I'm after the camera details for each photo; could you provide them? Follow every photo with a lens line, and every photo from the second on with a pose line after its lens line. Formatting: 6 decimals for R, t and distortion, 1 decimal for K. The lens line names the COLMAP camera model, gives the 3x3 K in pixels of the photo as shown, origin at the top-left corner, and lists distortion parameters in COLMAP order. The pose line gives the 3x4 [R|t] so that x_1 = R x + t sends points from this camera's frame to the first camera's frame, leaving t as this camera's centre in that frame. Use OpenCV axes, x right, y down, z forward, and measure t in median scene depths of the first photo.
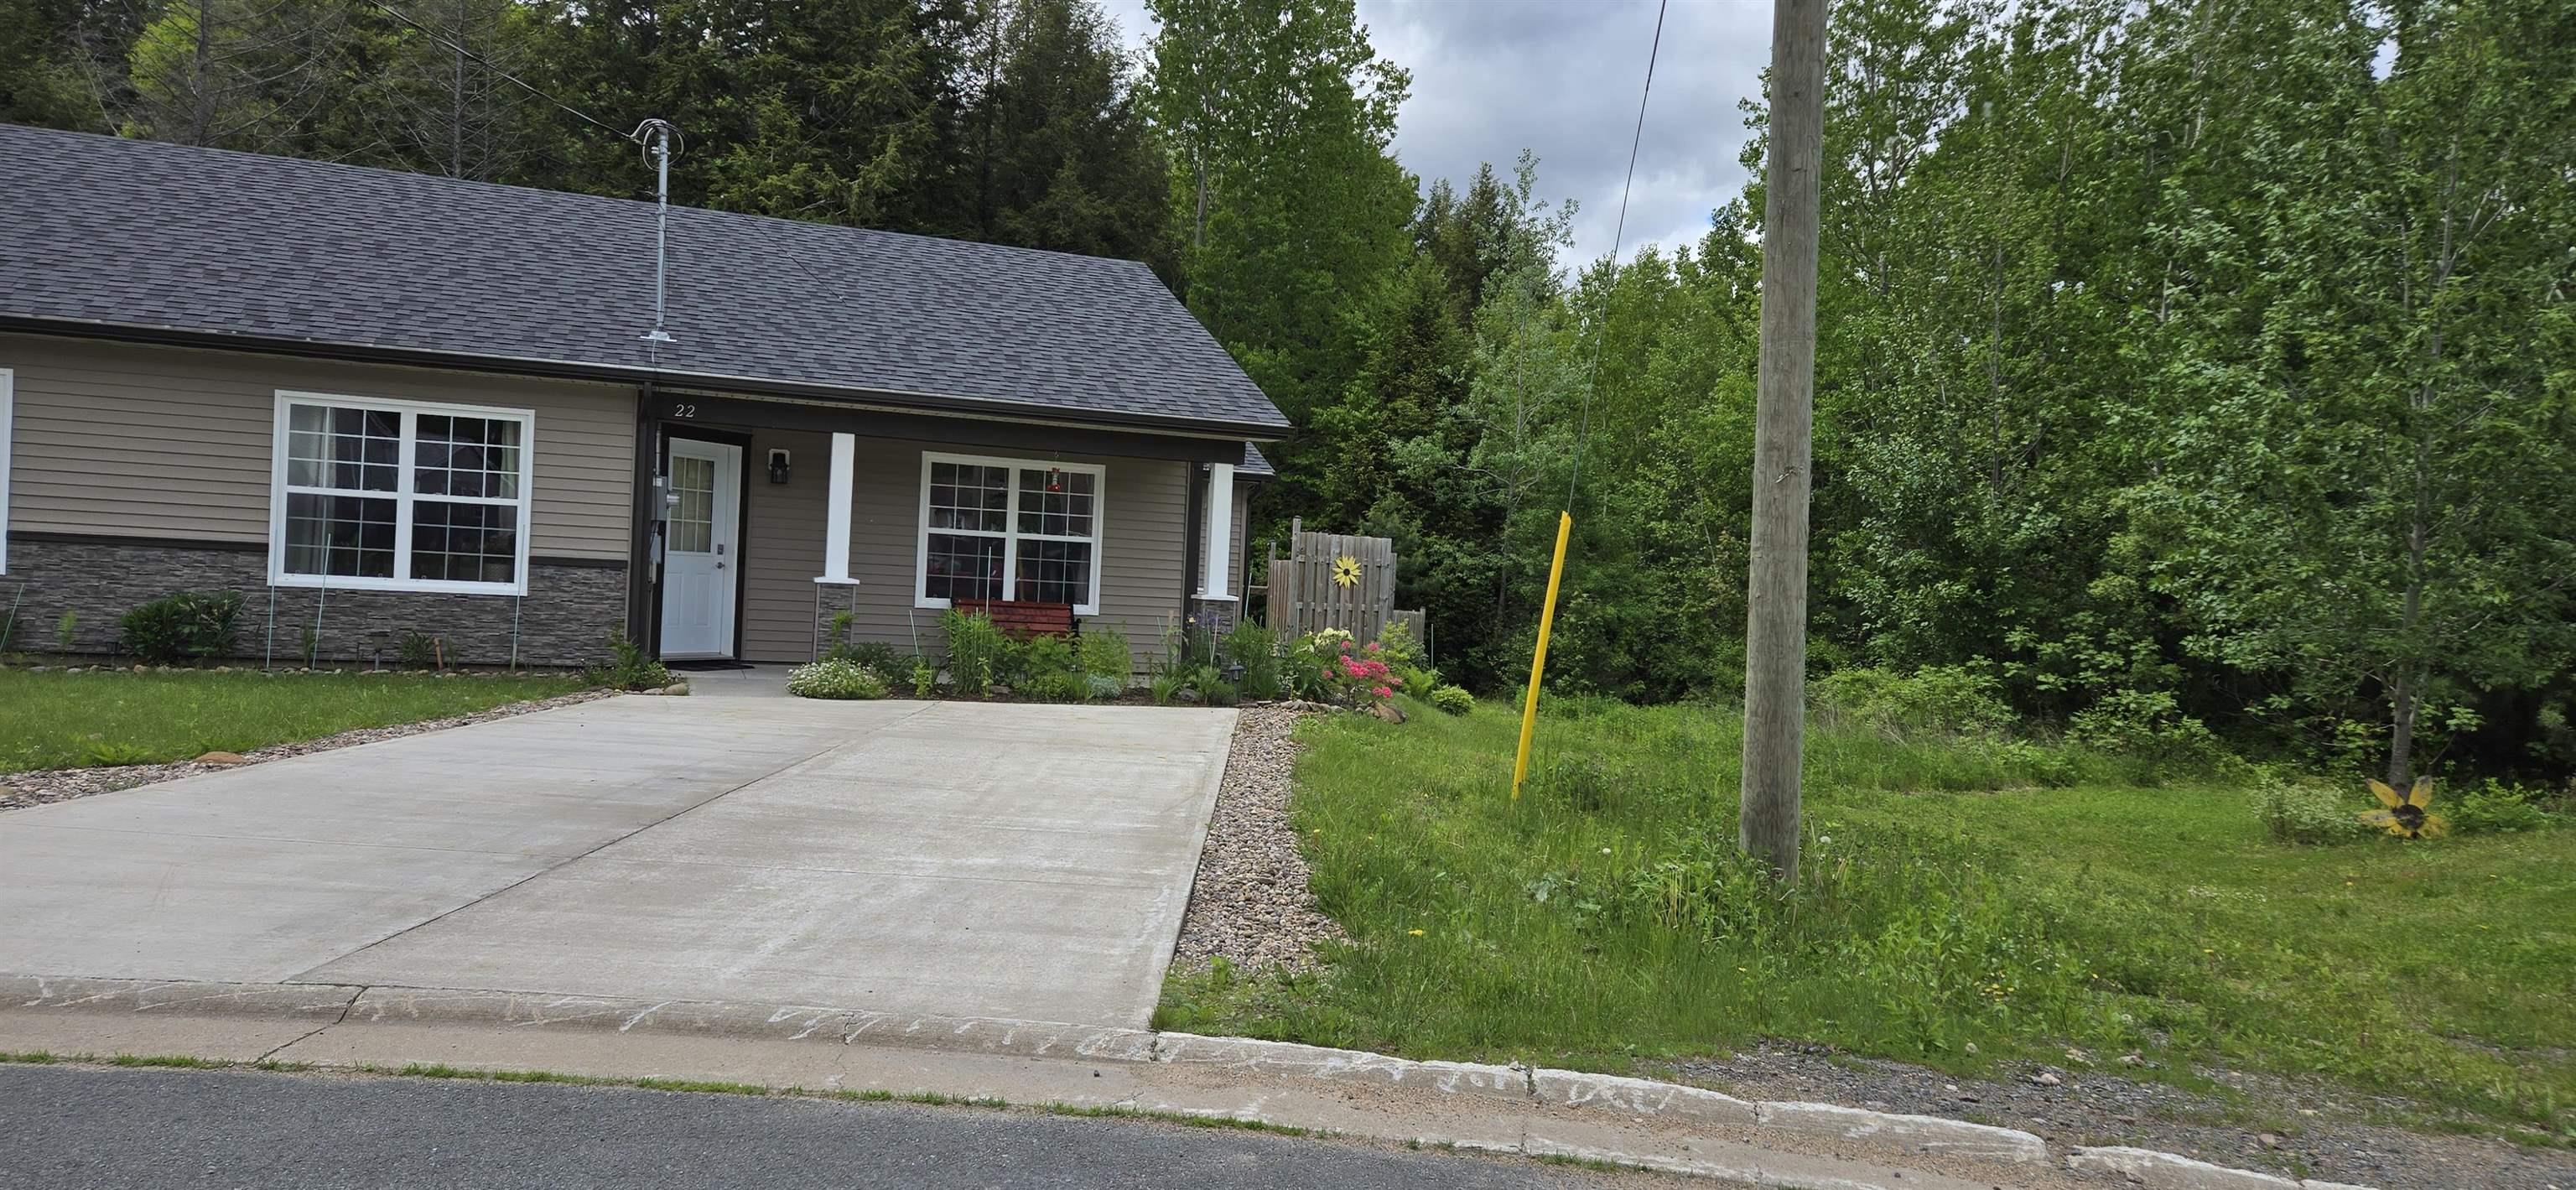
lens RADIAL K [[1727.4, 0, 1283.8], [0, 1727.4, 572.0], [0, 0, 1]] dist [0.088305, -0.080354]
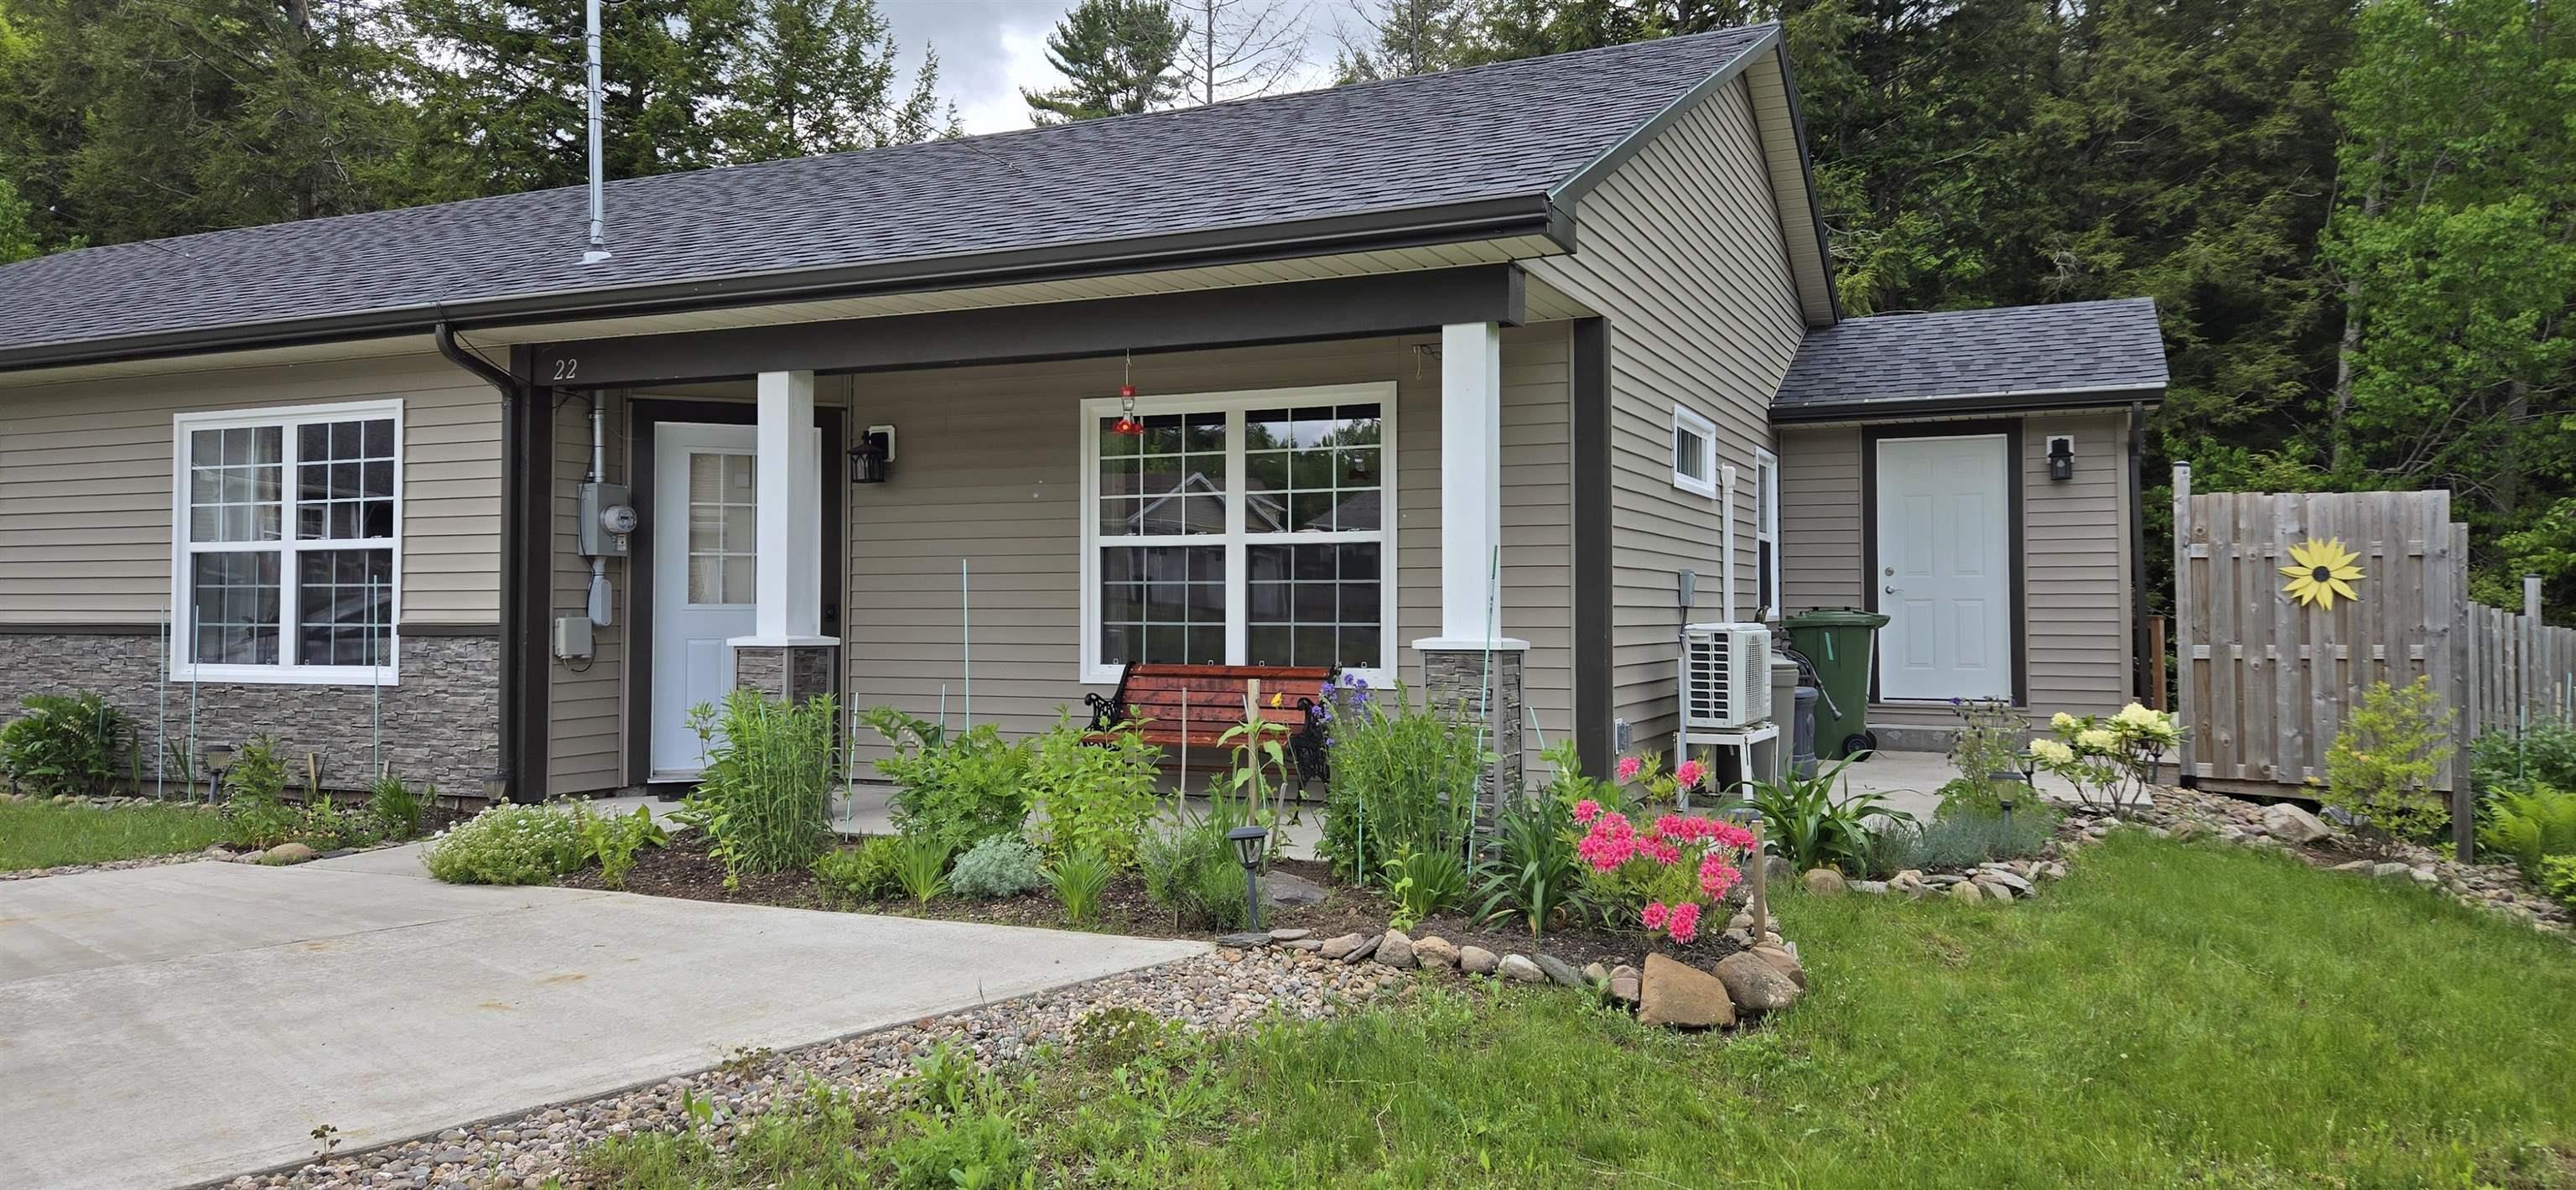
lens RADIAL K [[1727.4, 0, 1283.8], [0, 1727.4, 572.0], [0, 0, 1]] dist [0.088305, -0.080354]
pose [[0.719616, -0.068871, -0.690948, 0.215440], [0.042228, 0.997568, -0.055454, 0.018490], [0.693087, 0.010728, 0.720775, 0.646307]]
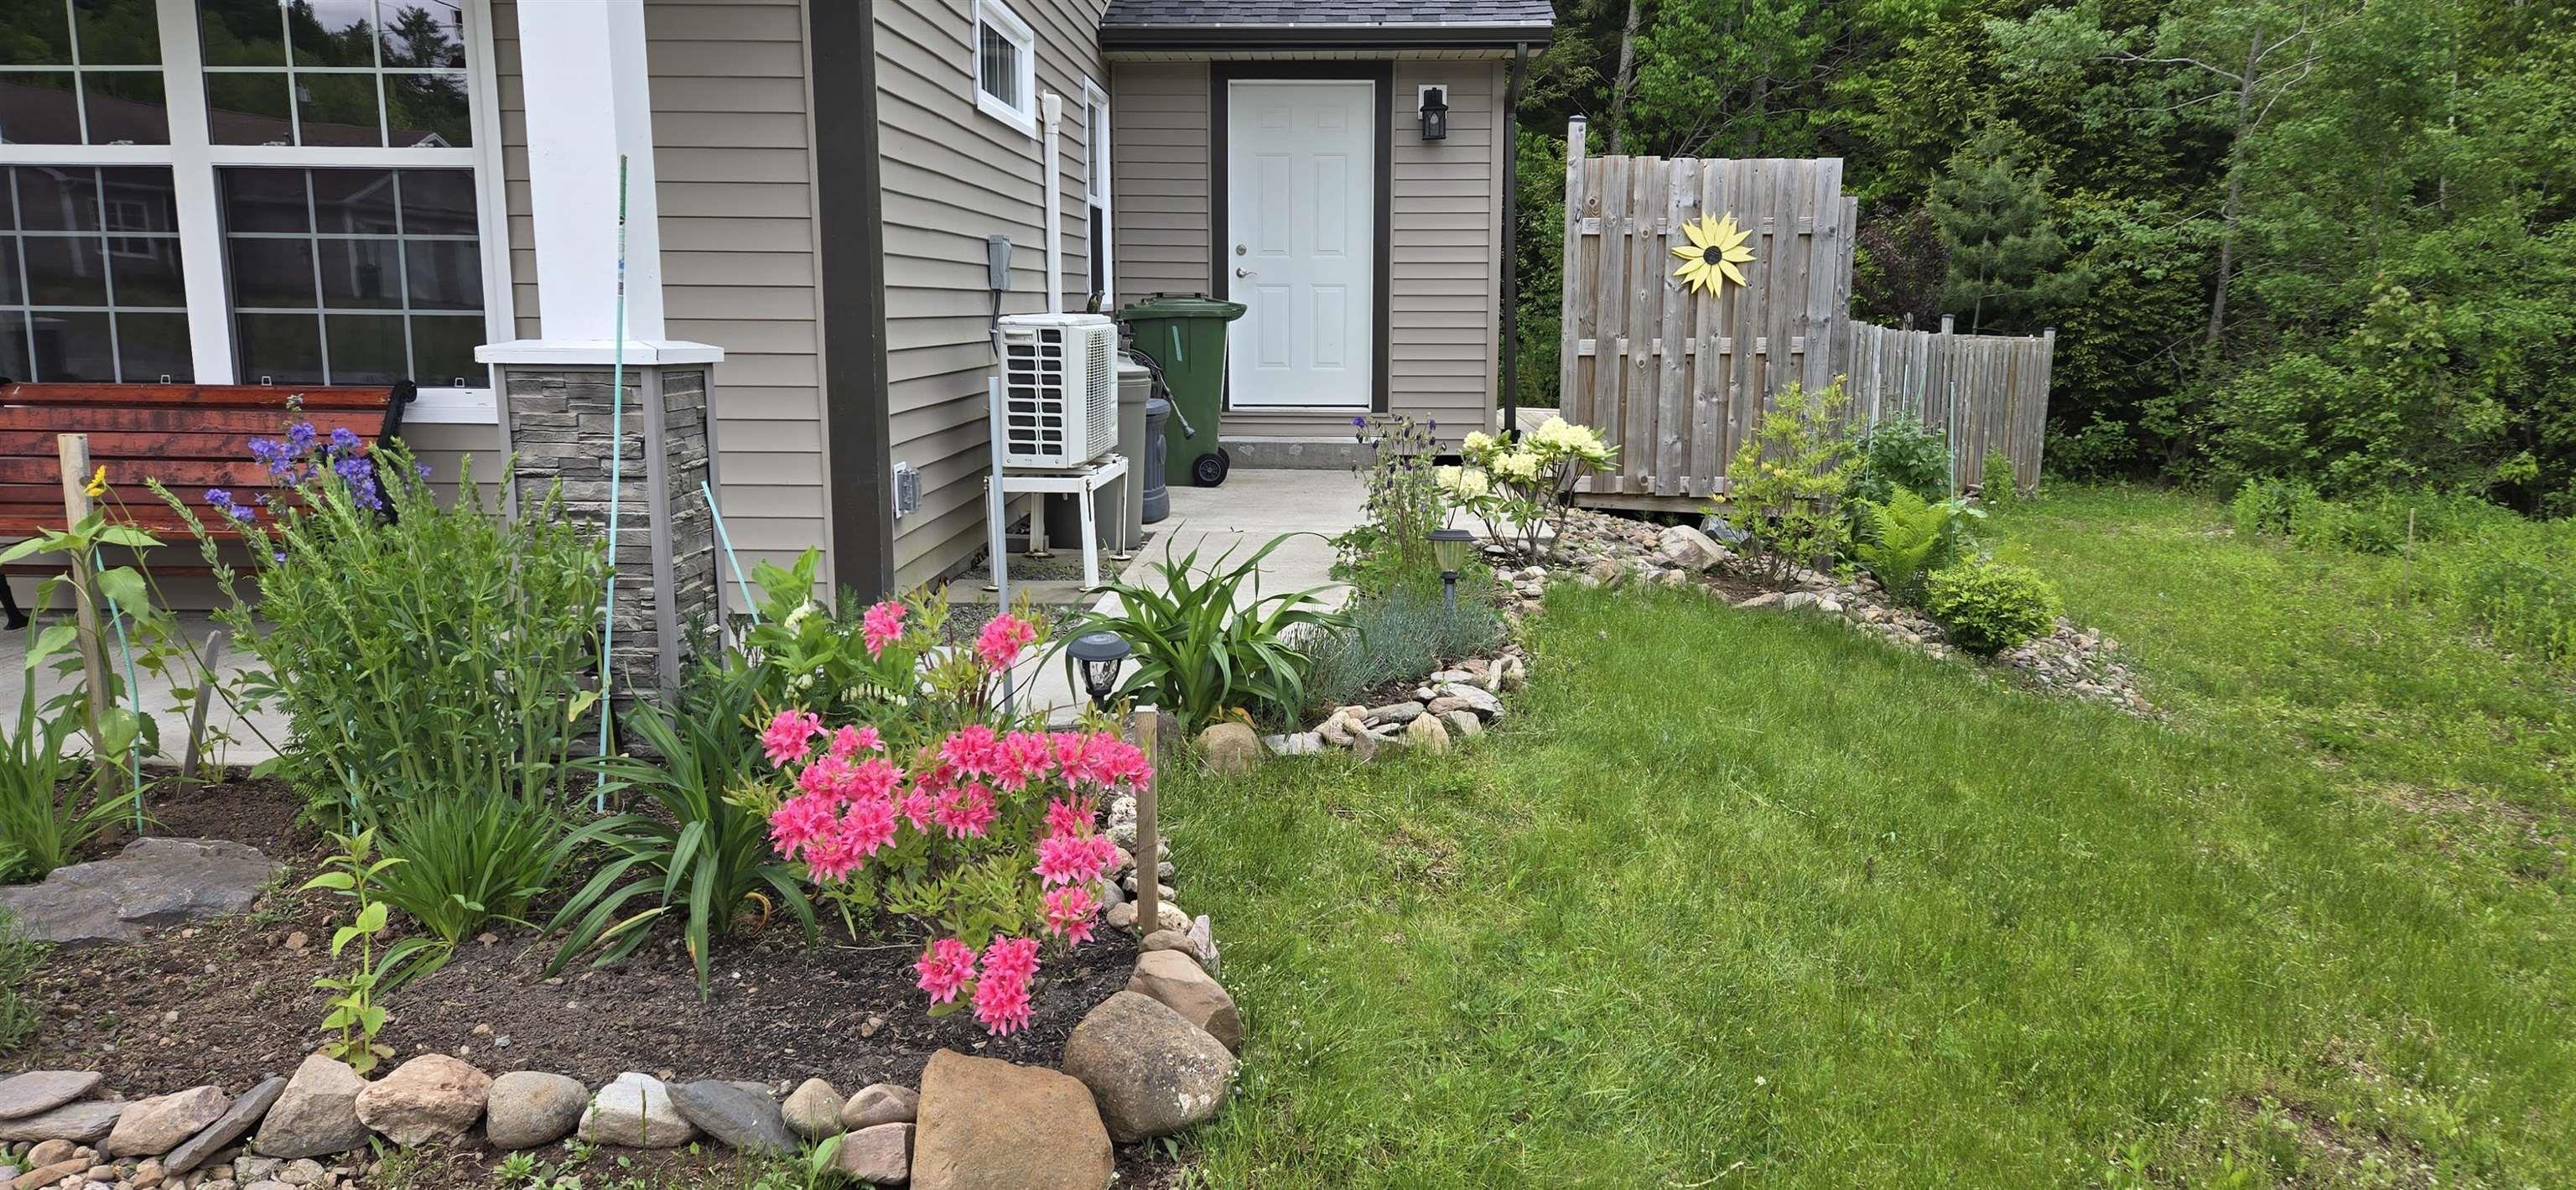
lens RADIAL K [[1727.4, 0, 1283.8], [0, 1727.4, 572.0], [0, 0, 1]] dist [0.088305, -0.080354]
pose [[0.928844, 0.007681, -0.370391, 0.124873], [0.047585, 0.989030, 0.139840, 0.015269], [0.367402, -0.147515, 0.918289, 0.797196]]
